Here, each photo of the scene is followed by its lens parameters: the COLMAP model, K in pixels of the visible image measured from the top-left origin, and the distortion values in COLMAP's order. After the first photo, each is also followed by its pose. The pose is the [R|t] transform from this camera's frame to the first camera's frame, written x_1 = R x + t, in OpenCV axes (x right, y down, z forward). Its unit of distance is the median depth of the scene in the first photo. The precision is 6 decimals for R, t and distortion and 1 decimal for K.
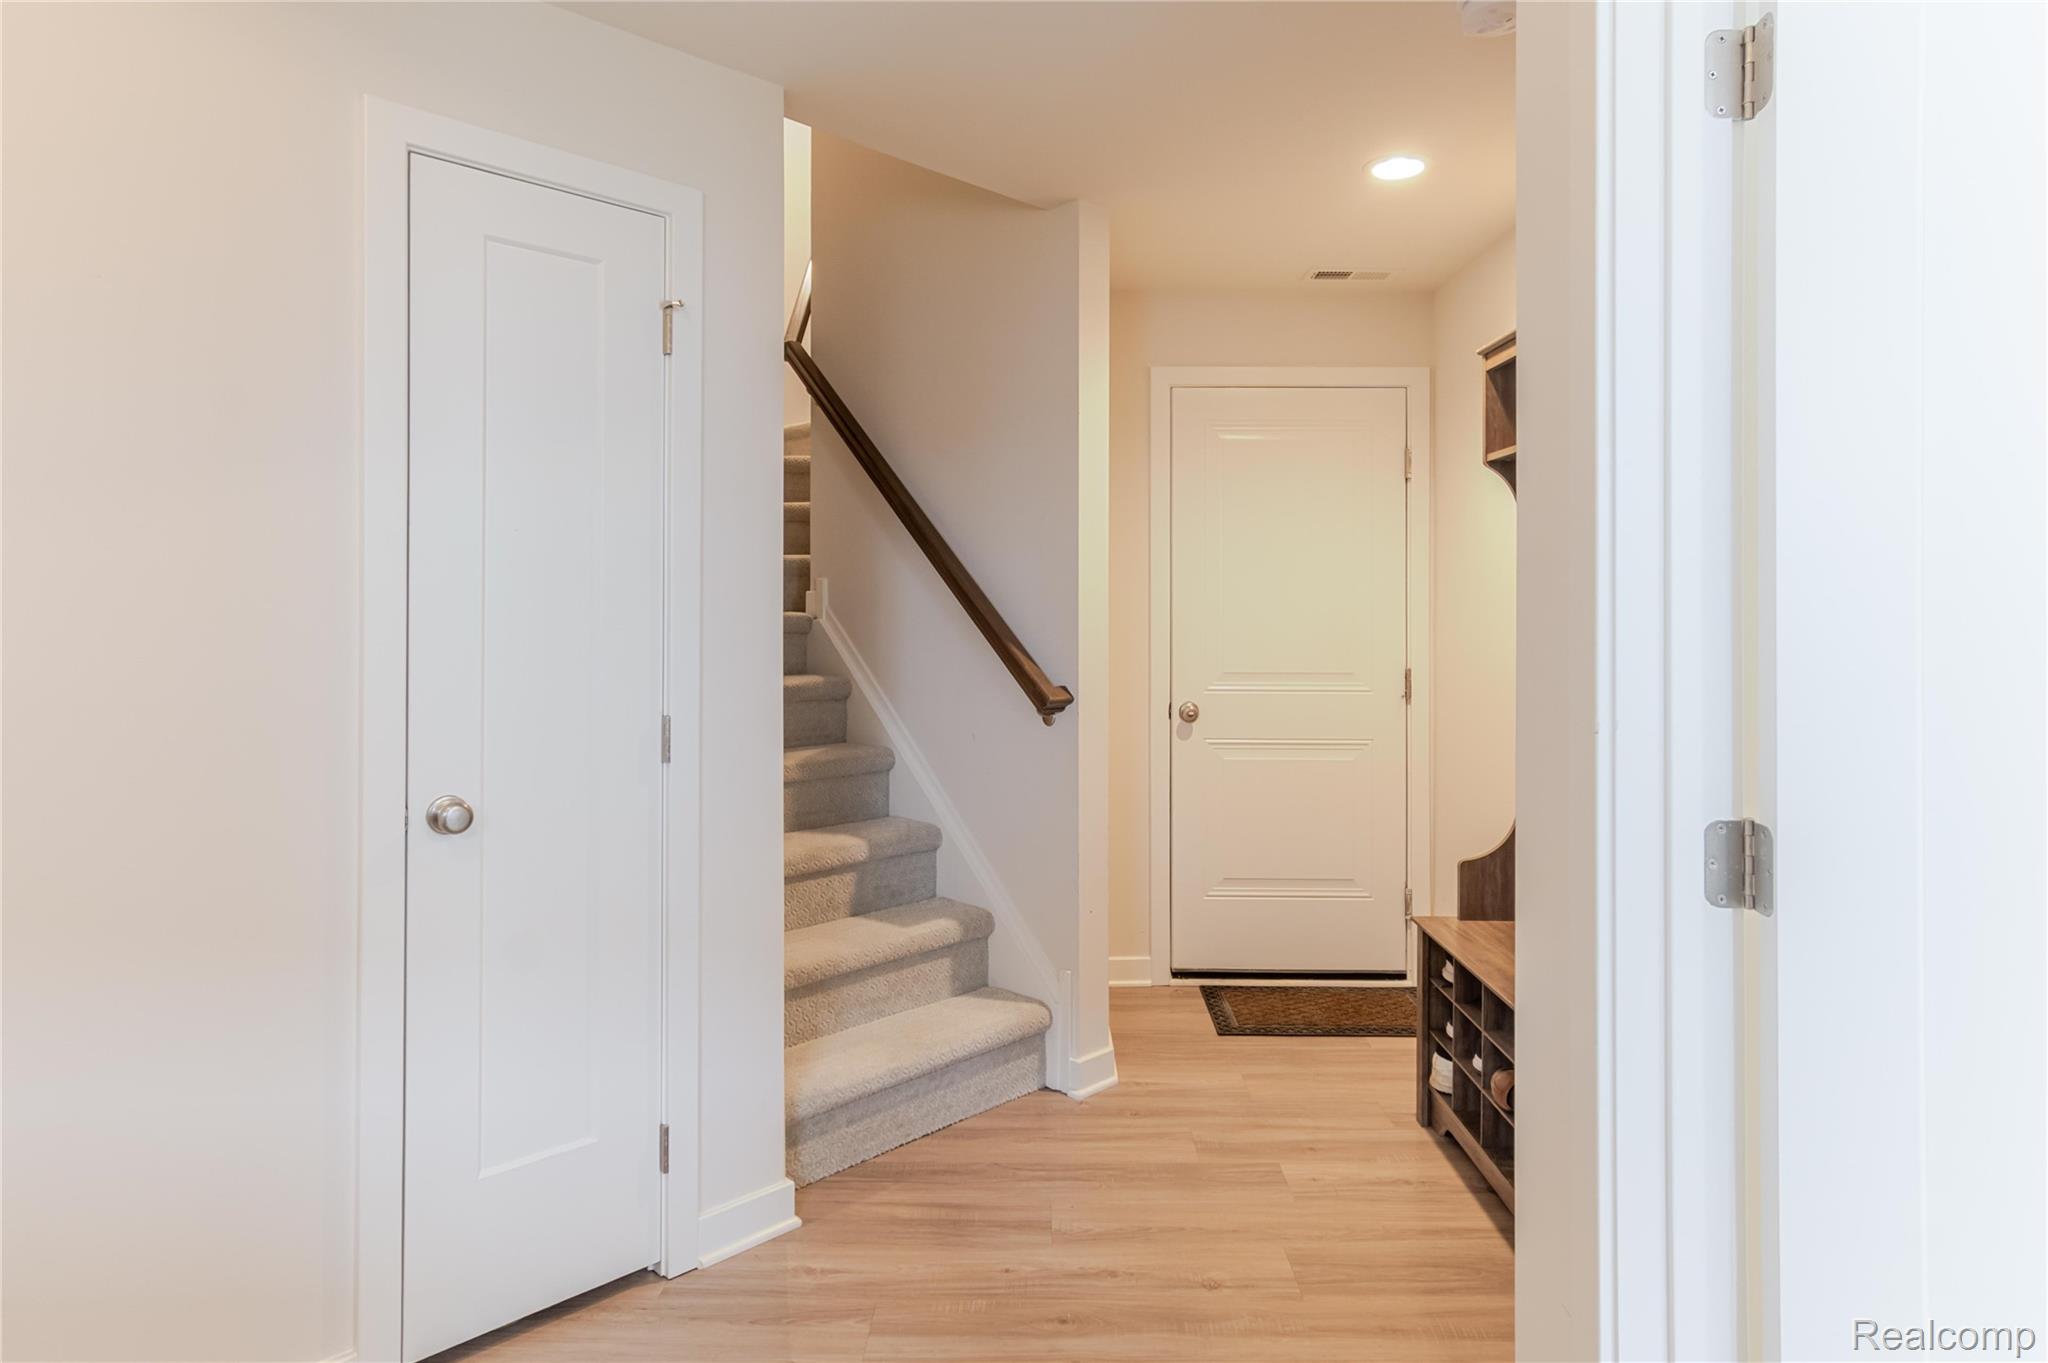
lens RADIAL K [[1151.5, 0, 1026.3], [0, 1151.5, 644.9], [0, 0, 1]] dist [-0.015182, 0.016115]
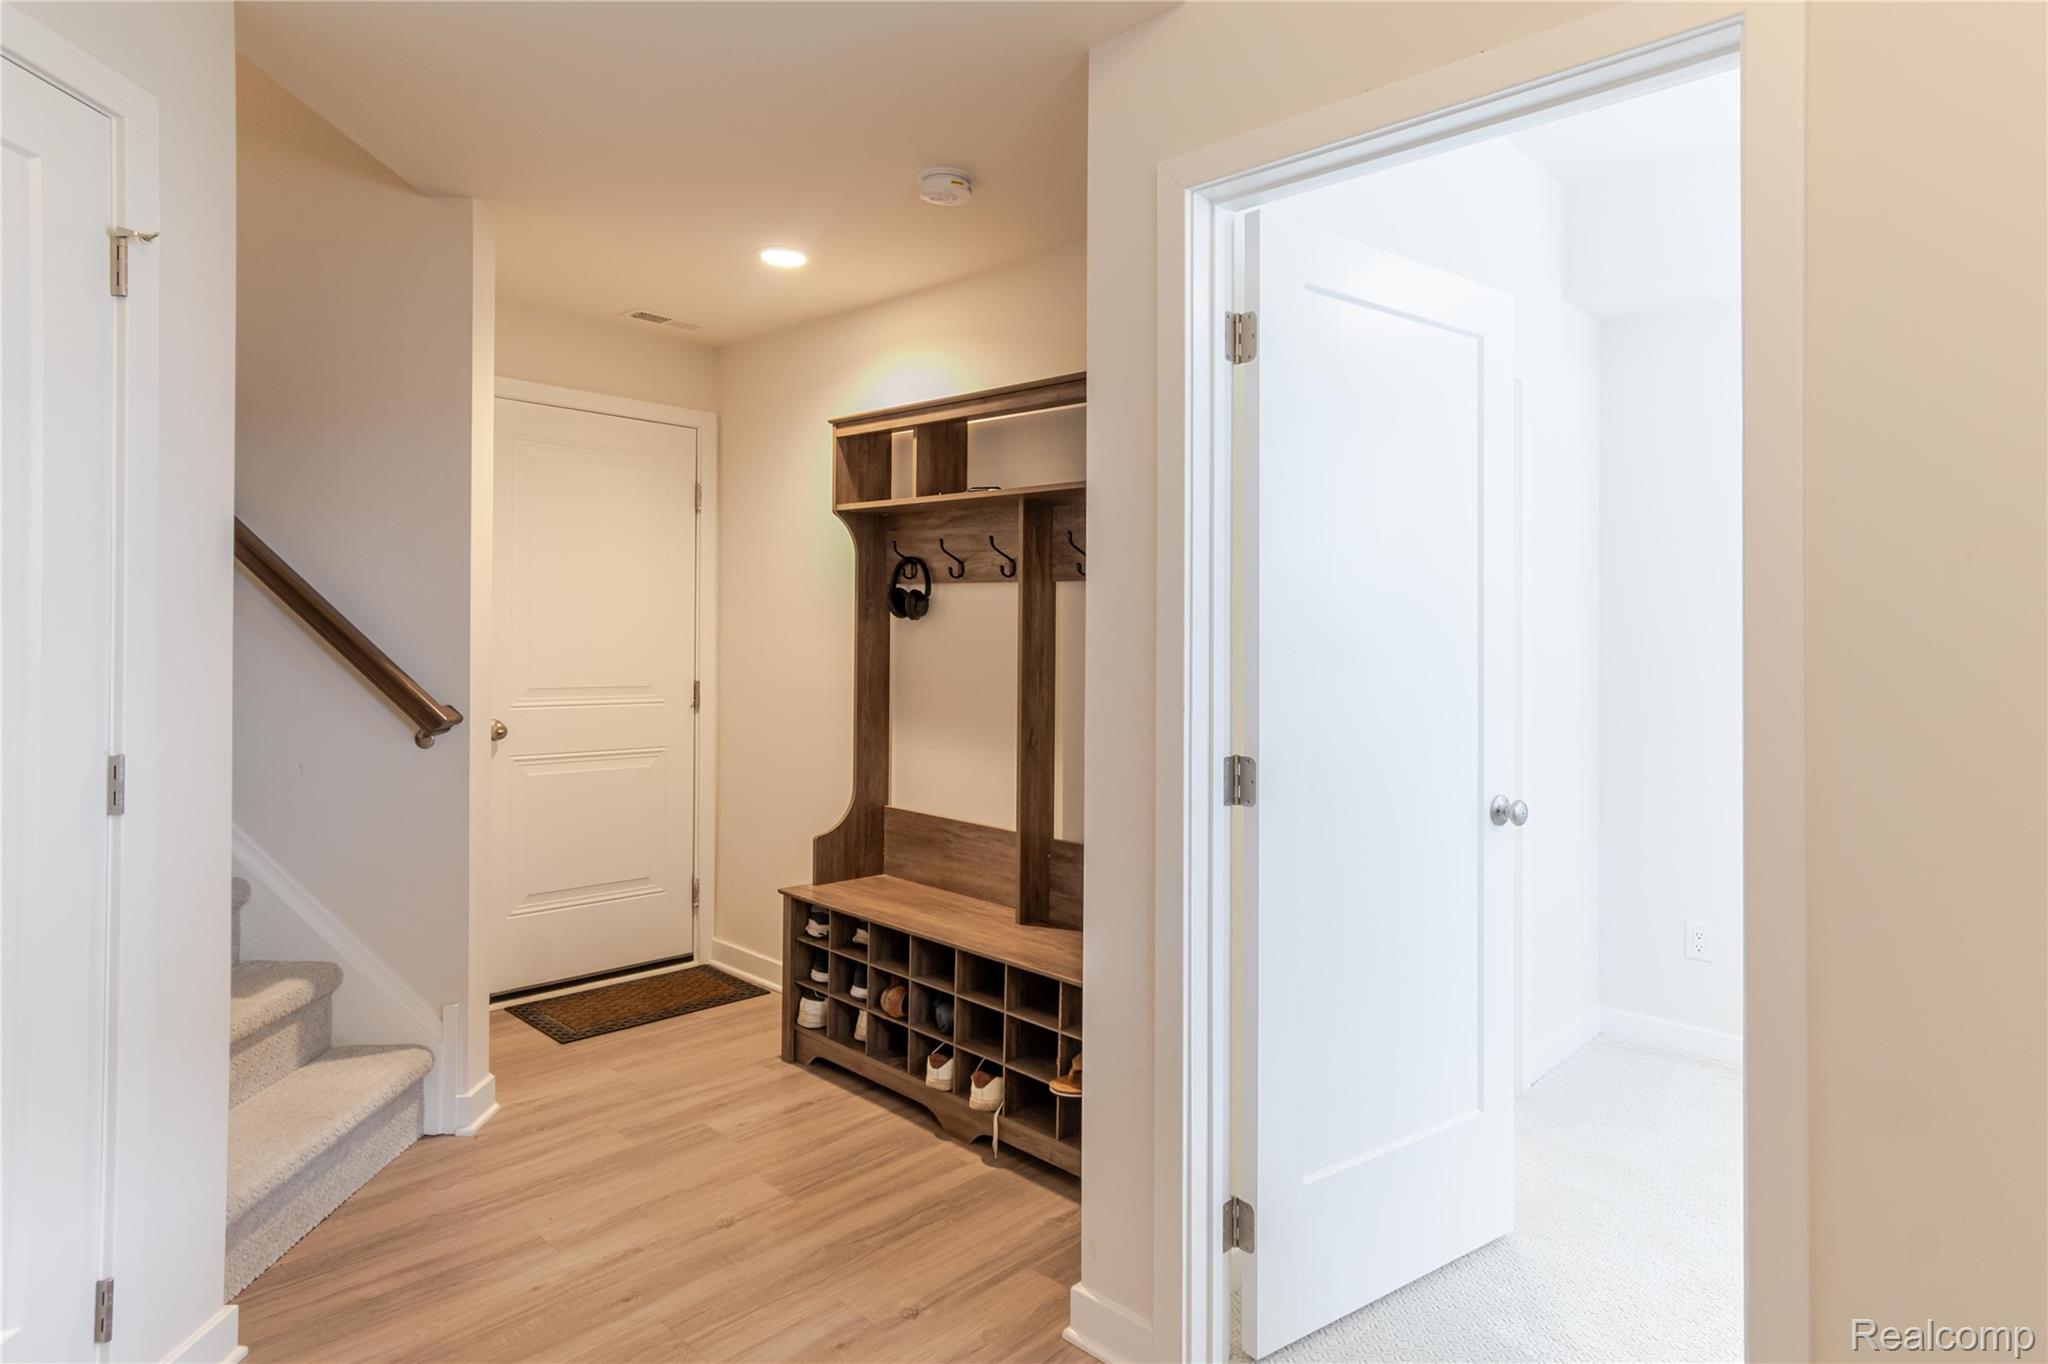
lens RADIAL K [[1151.5, 0, 1031.4], [0, 1151.5, 670.1], [0, 0, 1]] dist [-0.015182, 0.016115]
pose [[0.679341, -0.013403, 0.733700, -0.353148], [0.006425, 0.999904, 0.012317, -0.002182], [-0.733794, -0.003653, 0.679362, 0.005407]]
